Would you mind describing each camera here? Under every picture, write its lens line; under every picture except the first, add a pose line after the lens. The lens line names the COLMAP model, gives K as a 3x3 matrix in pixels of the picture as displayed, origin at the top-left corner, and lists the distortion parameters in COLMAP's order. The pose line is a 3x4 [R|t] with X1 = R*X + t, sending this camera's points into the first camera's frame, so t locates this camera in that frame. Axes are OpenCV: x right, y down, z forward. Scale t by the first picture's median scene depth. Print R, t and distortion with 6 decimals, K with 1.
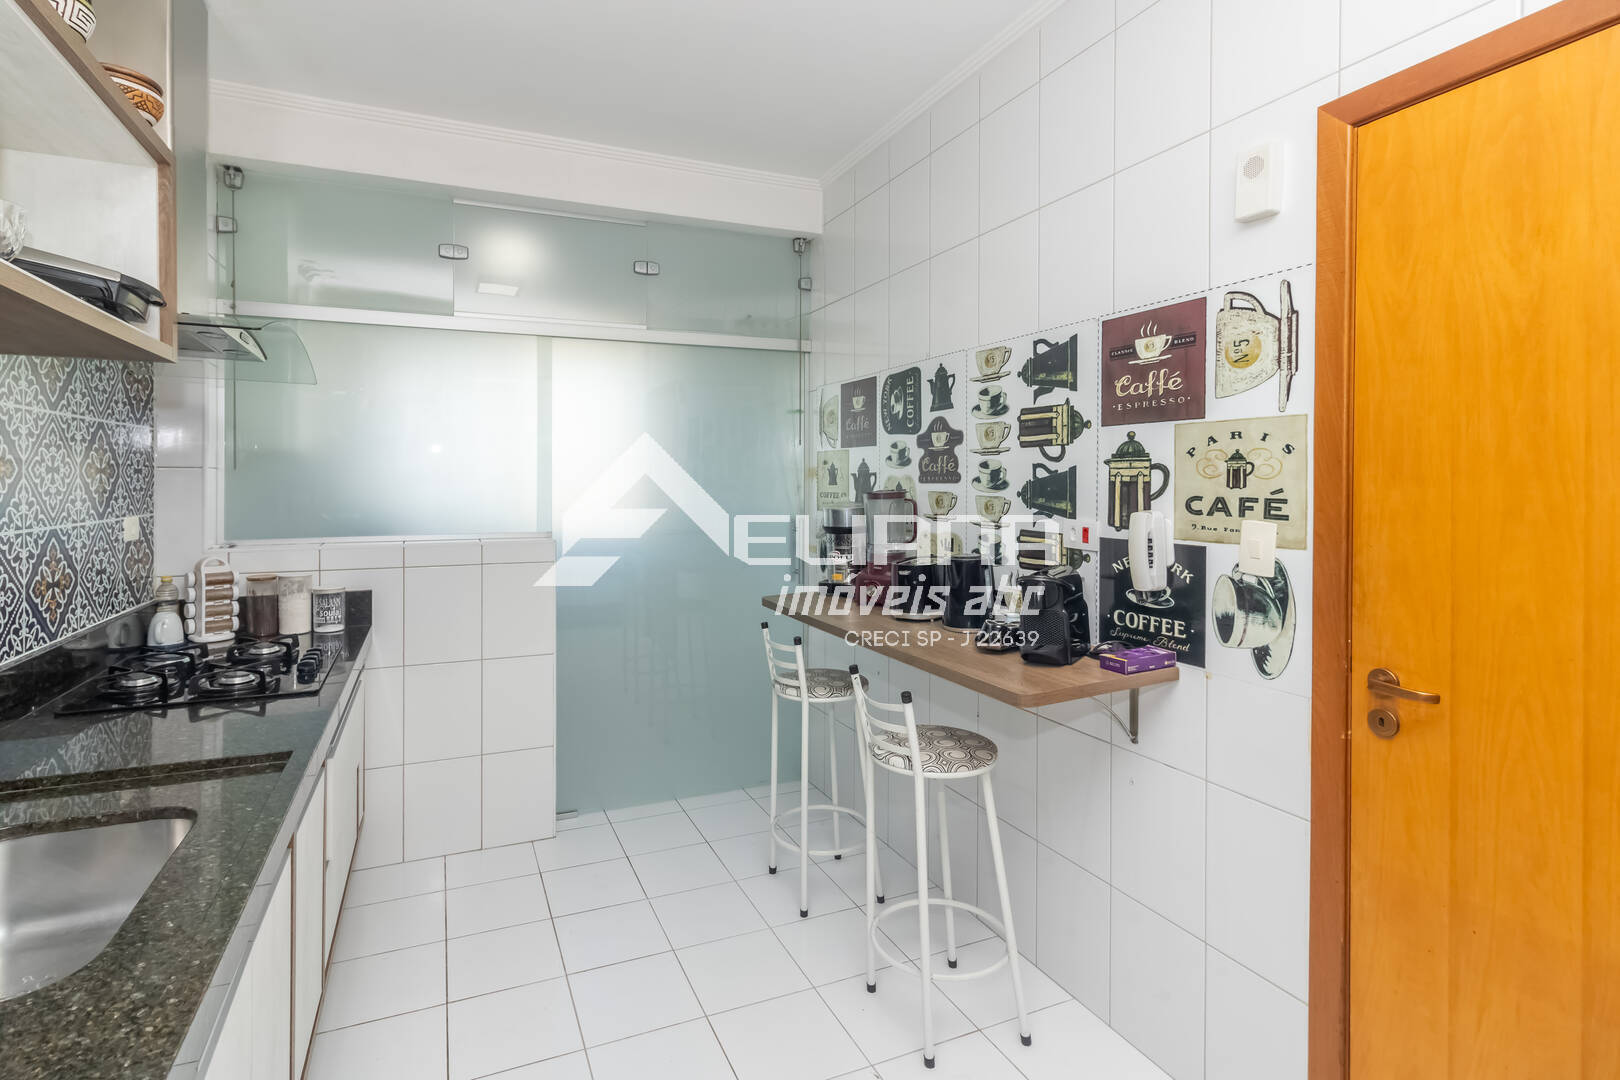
lens RADIAL K [[756.9, 0, 714.3], [0, 756.9, 487.4], [0, 0, 1]] dist [0.010112, -0.002050]
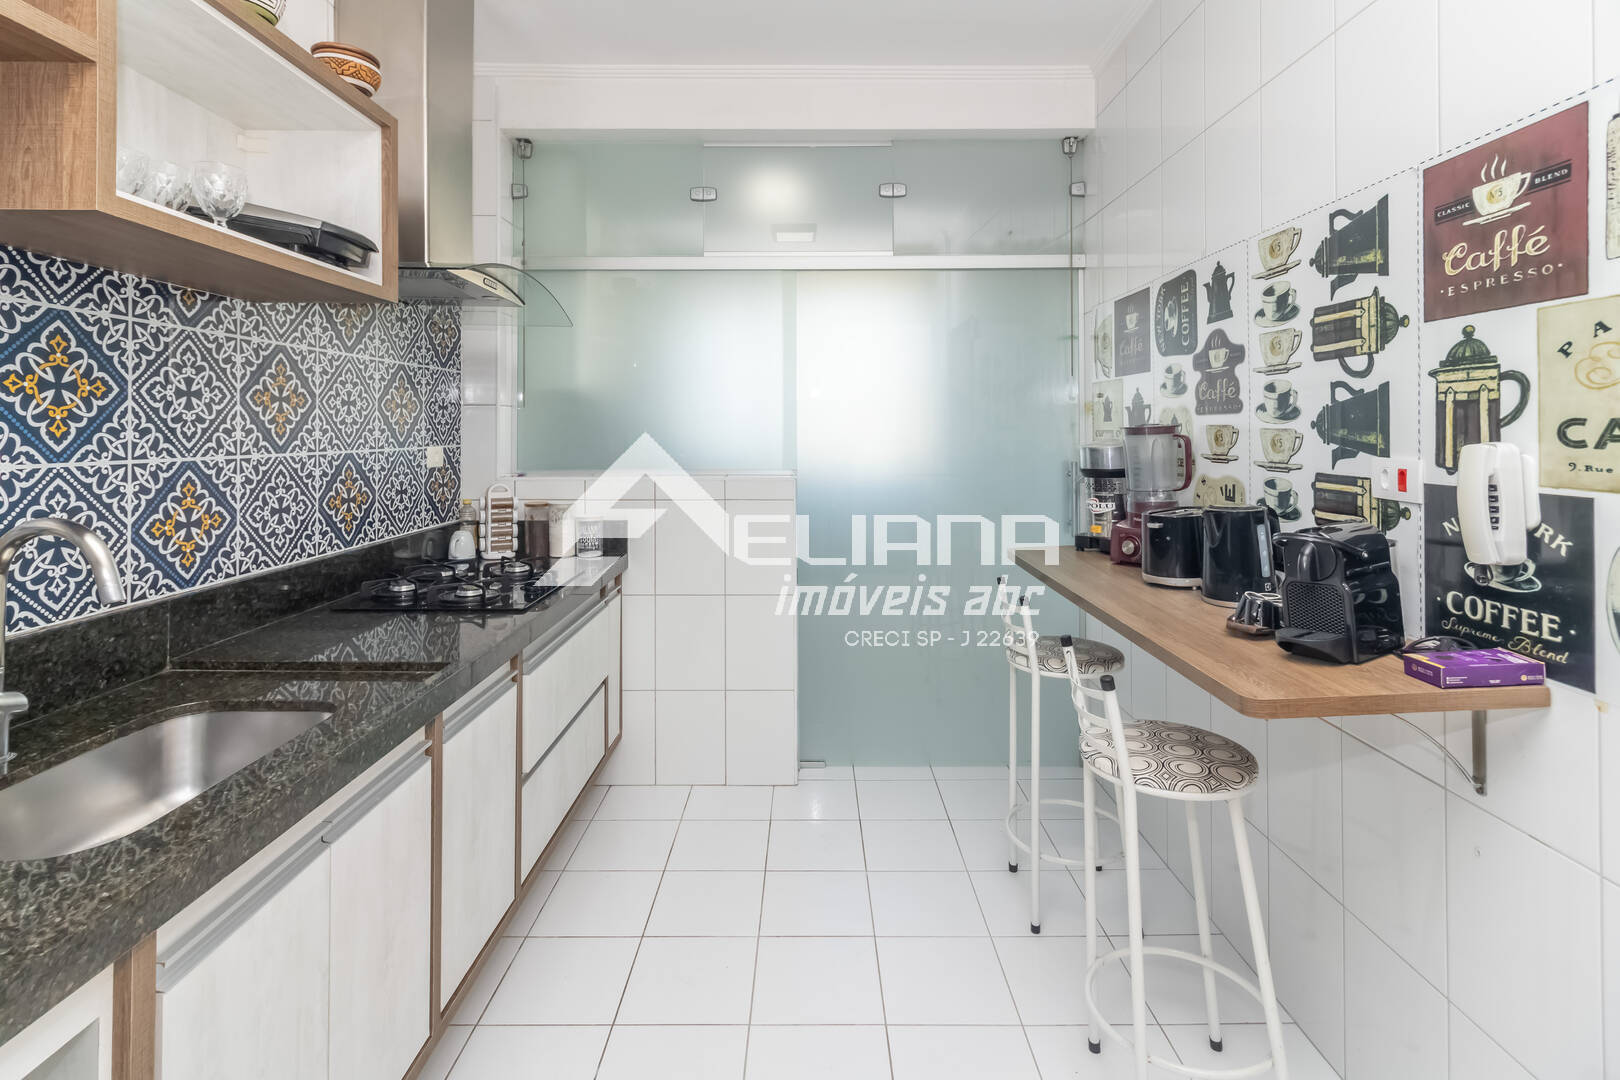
lens RADIAL K [[756.9, 0, 774.5], [0, 756.9, 422.1], [0, 0, 1]] dist [0.010112, -0.002050]
pose [[0.937023, 0.000493, -0.349267, 0.171956], [-0.006211, 0.999864, -0.015252, 0.021103], [0.349212, 0.016461, 0.936899, 0.127484]]
